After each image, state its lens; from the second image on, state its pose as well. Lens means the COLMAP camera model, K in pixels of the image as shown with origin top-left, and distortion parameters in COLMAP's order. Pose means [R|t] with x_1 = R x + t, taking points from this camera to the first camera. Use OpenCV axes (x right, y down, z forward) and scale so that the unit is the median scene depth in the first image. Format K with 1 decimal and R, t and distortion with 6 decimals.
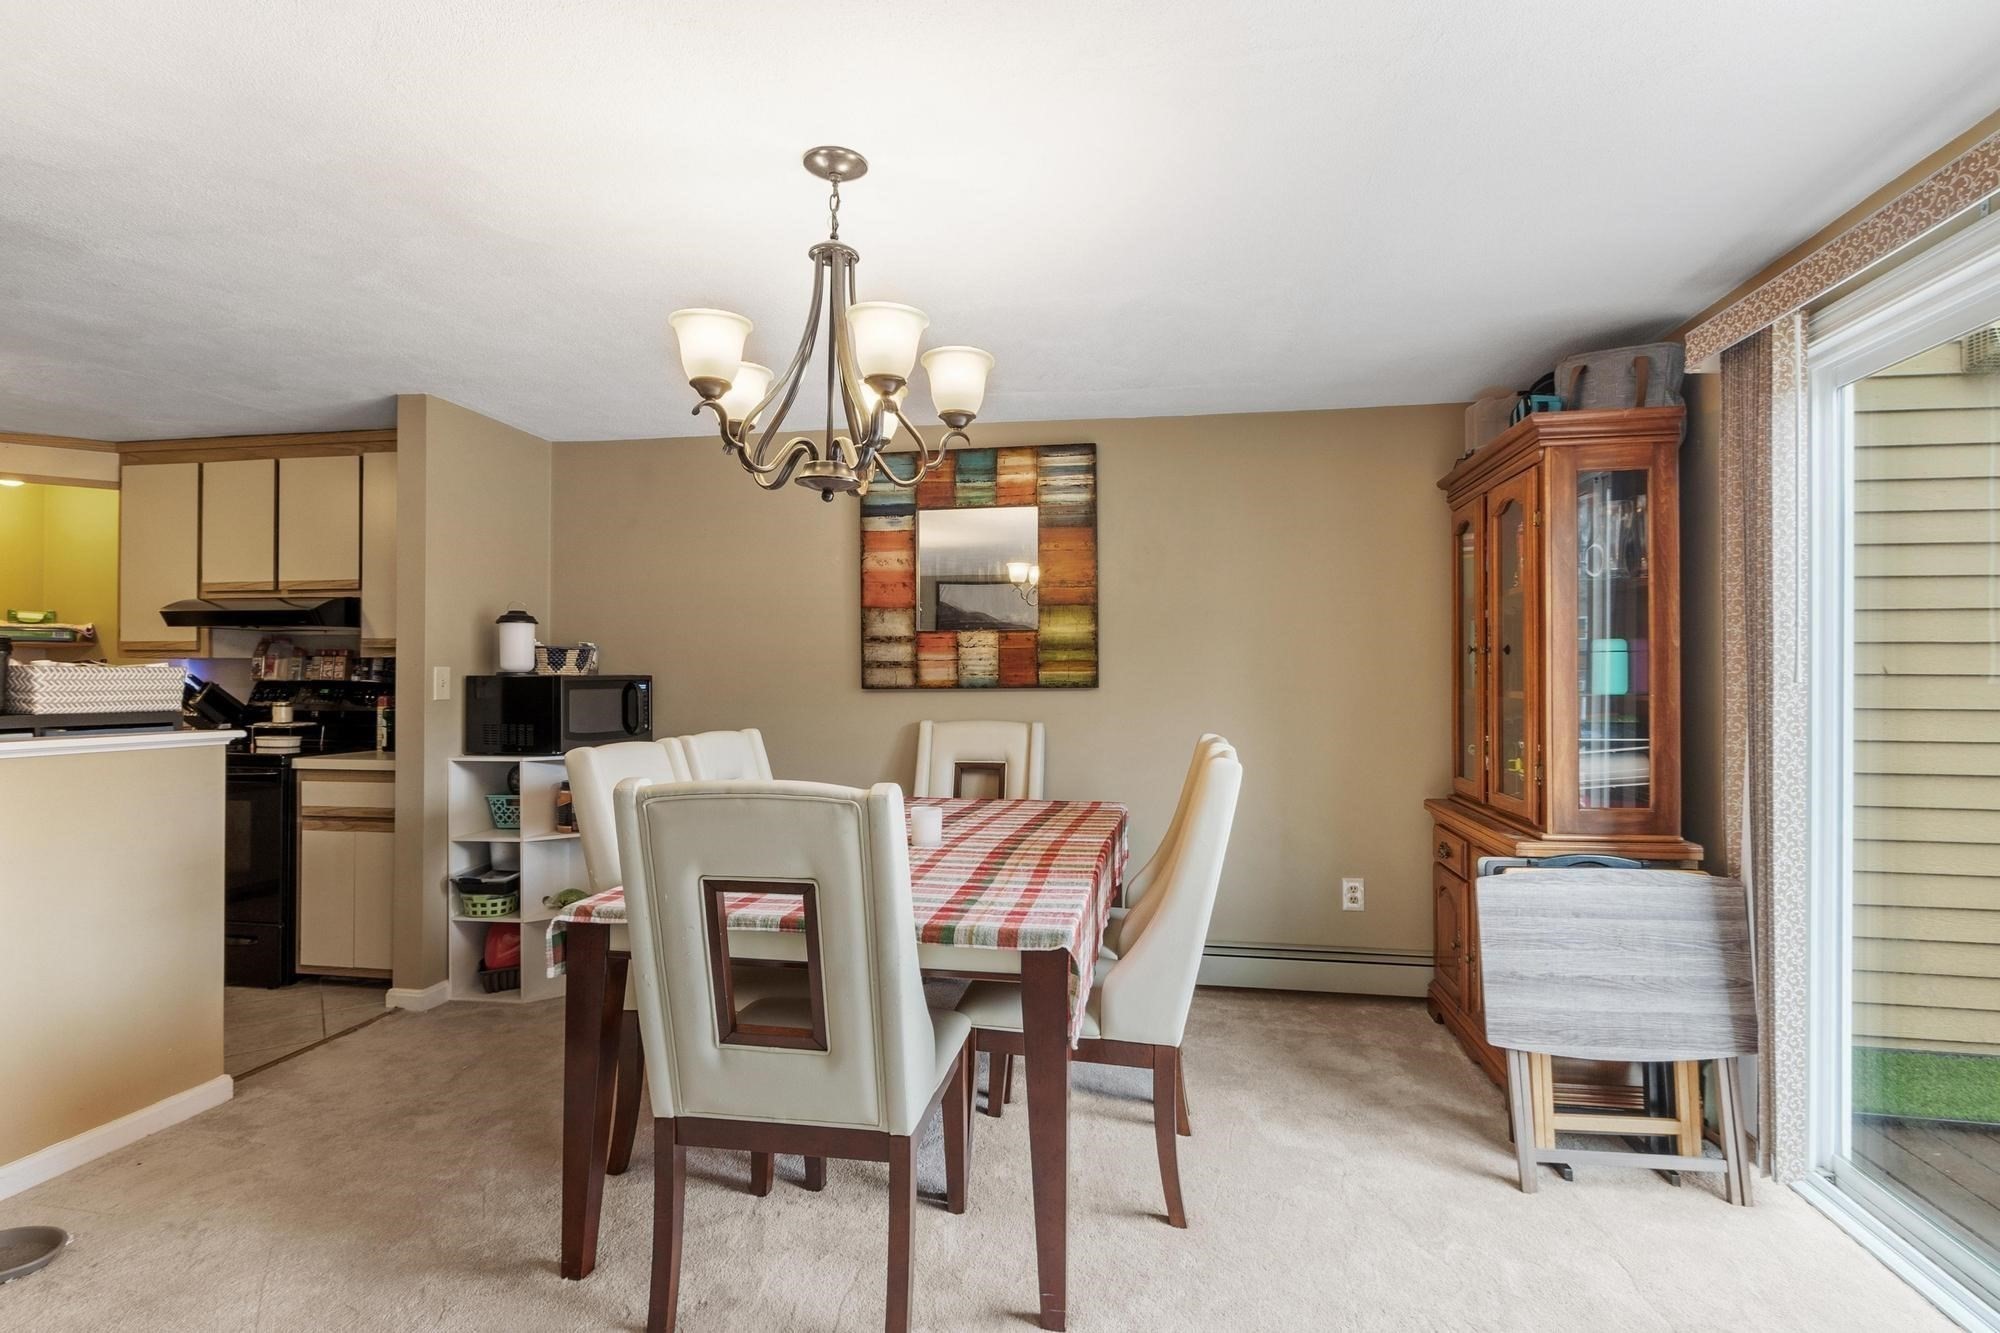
lens RADIAL K [[987.5, 0, 1000.0], [0, 987.5, 666.5], [0, 0, 1]] dist [-0.001447, -0.000102]
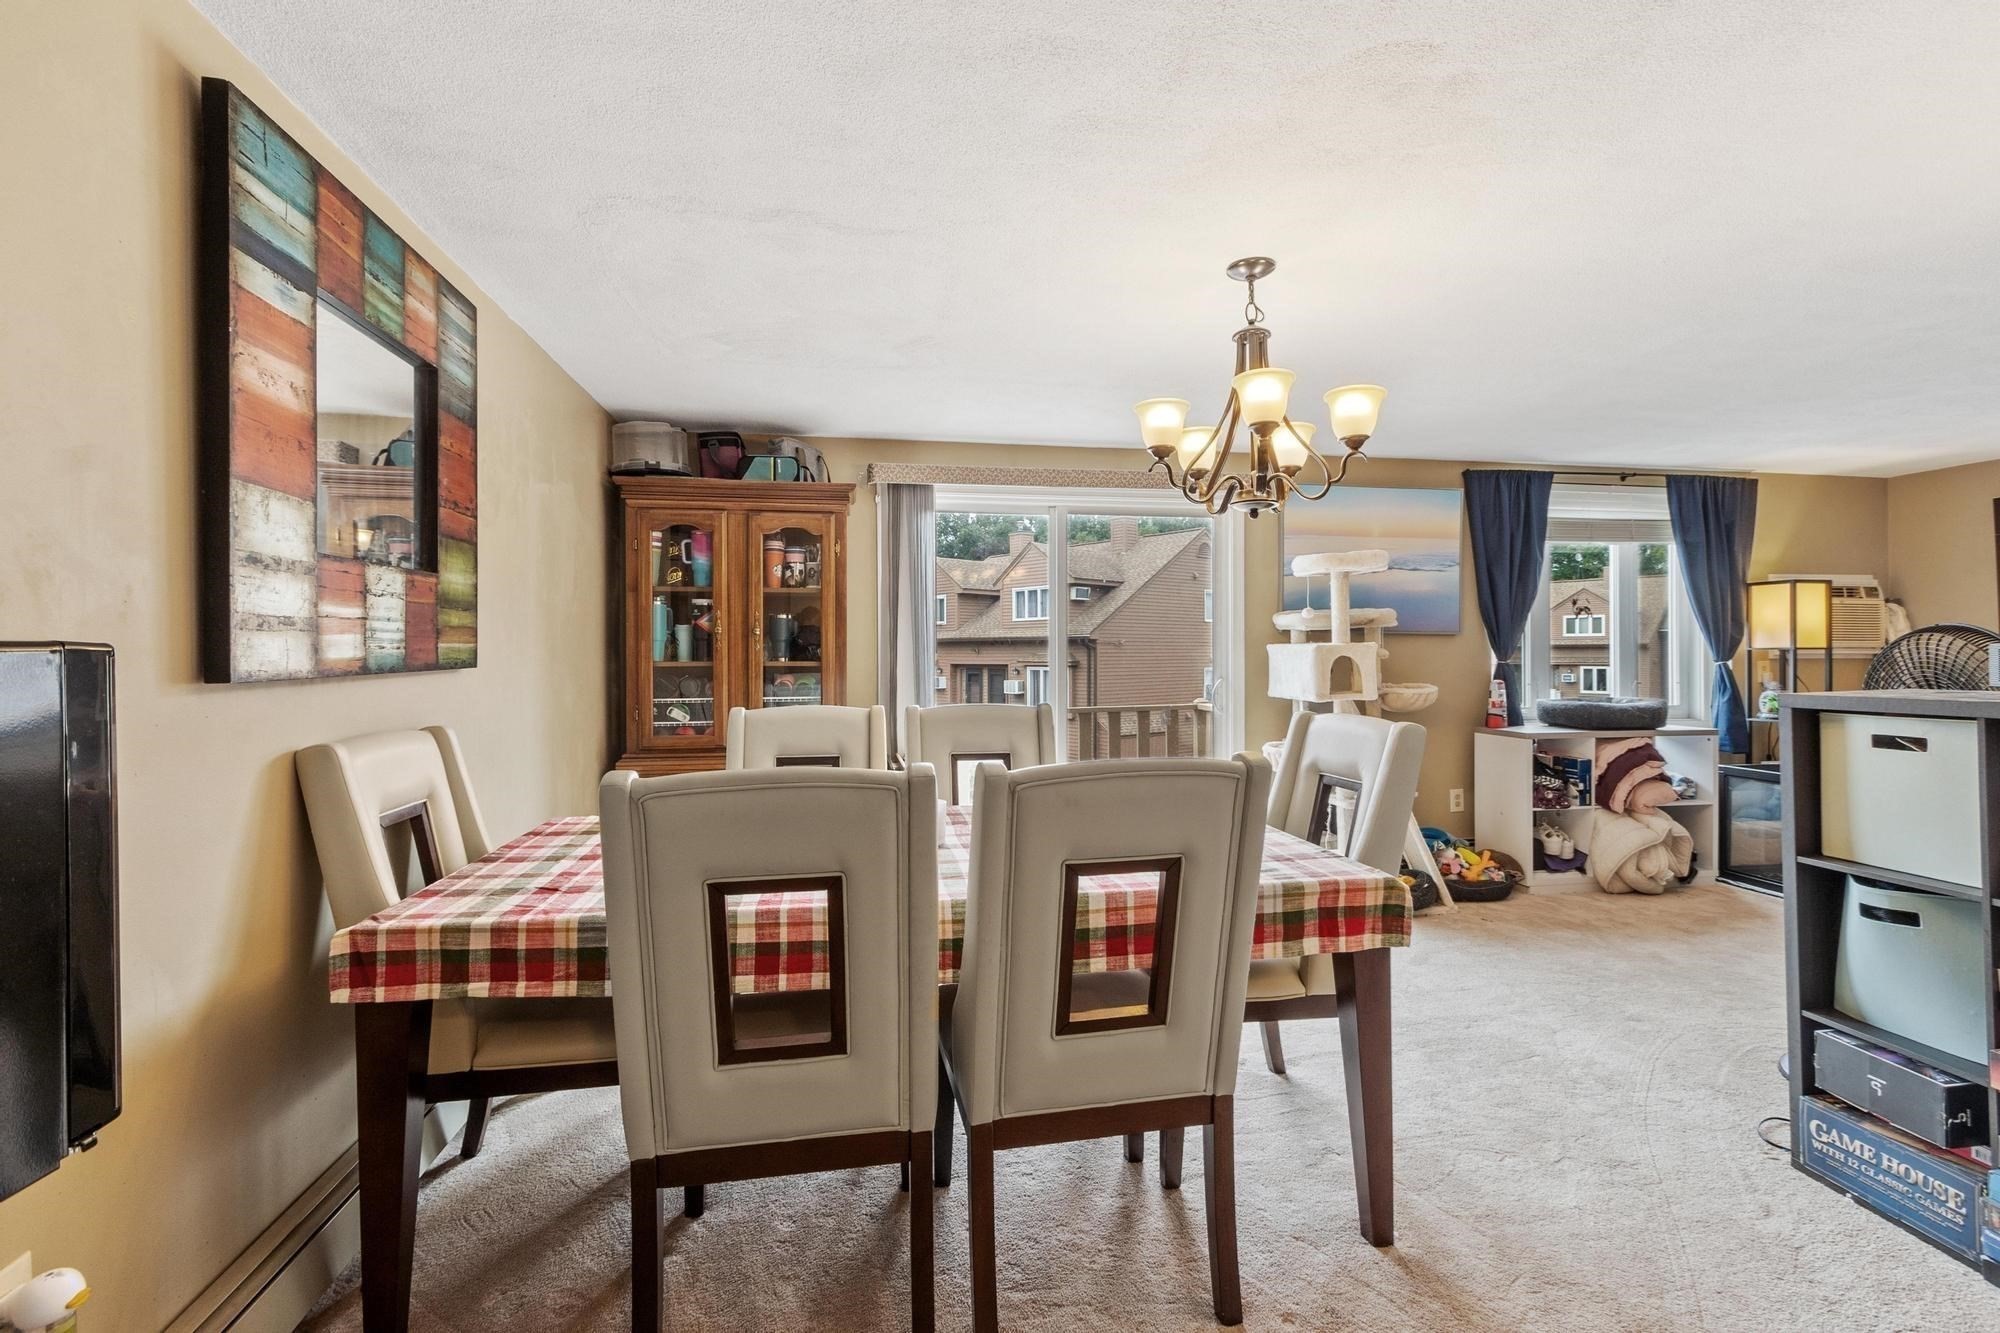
lens RADIAL K [[879.2, 0, 1000.0], [0, 879.2, 666.5], [0, 0, 1]] dist [0.001208, 0.000126]
pose [[-0.335718, -0.011432, 0.941893, -0.585638], [0.001512, 0.999919, 0.012675, 0.012715], [-0.941961, 0.005679, -0.335673, 0.847771]]
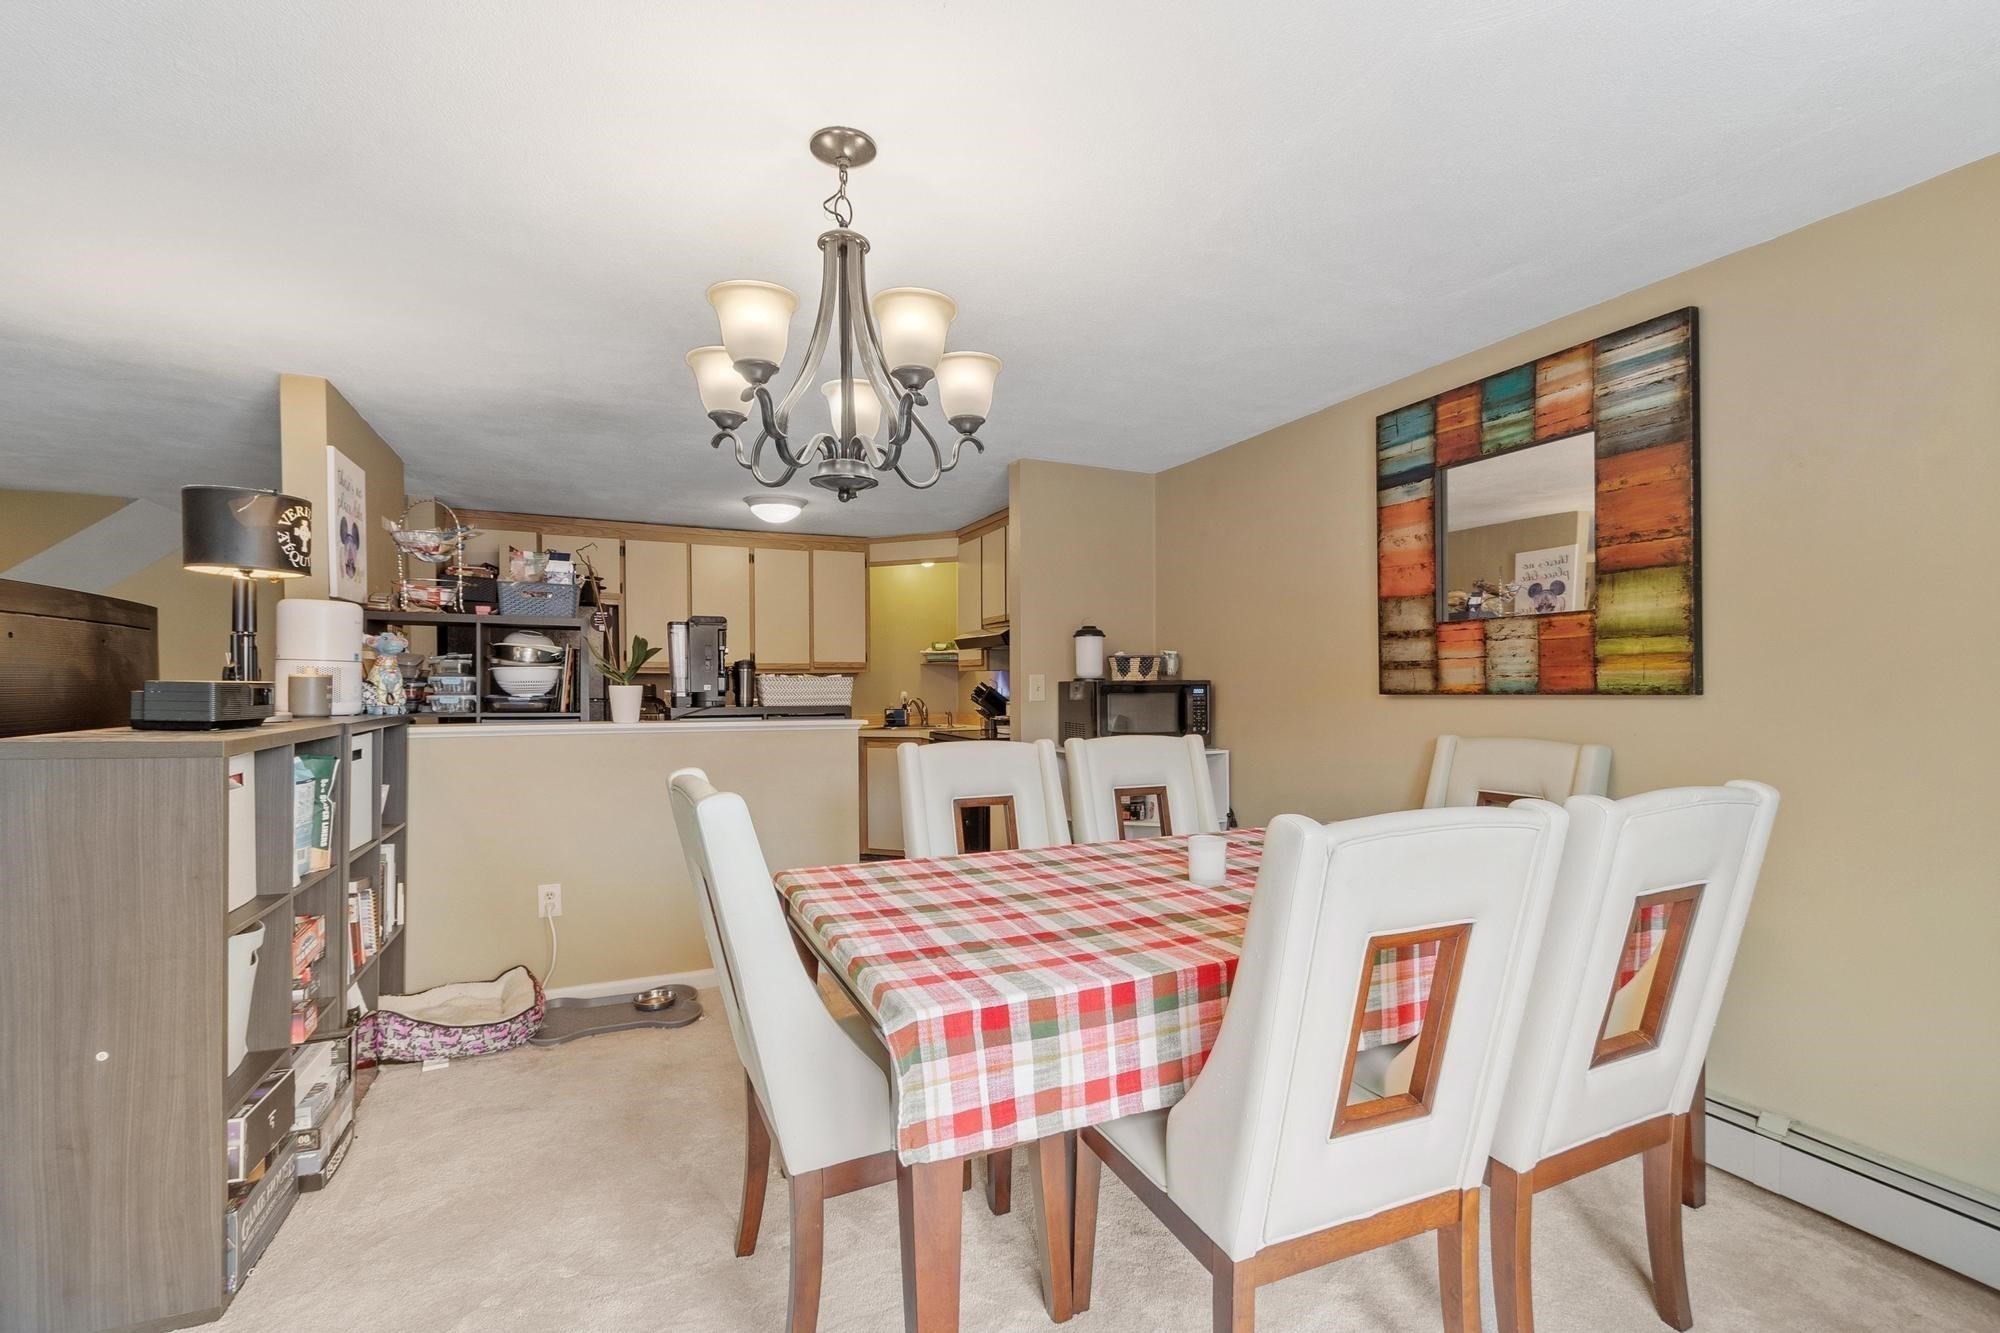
lens RADIAL K [[872.5, 0, 1004.8], [0, 872.5, 708.2], [0, 0, 1]] dist [0.001016, -0.000011]
pose [[0.570684, 0.018835, -0.820953, 0.301602], [0.014156, 0.999363, 0.032768, 0.005506], [0.821047, -0.030321, 0.570054, 0.310545]]
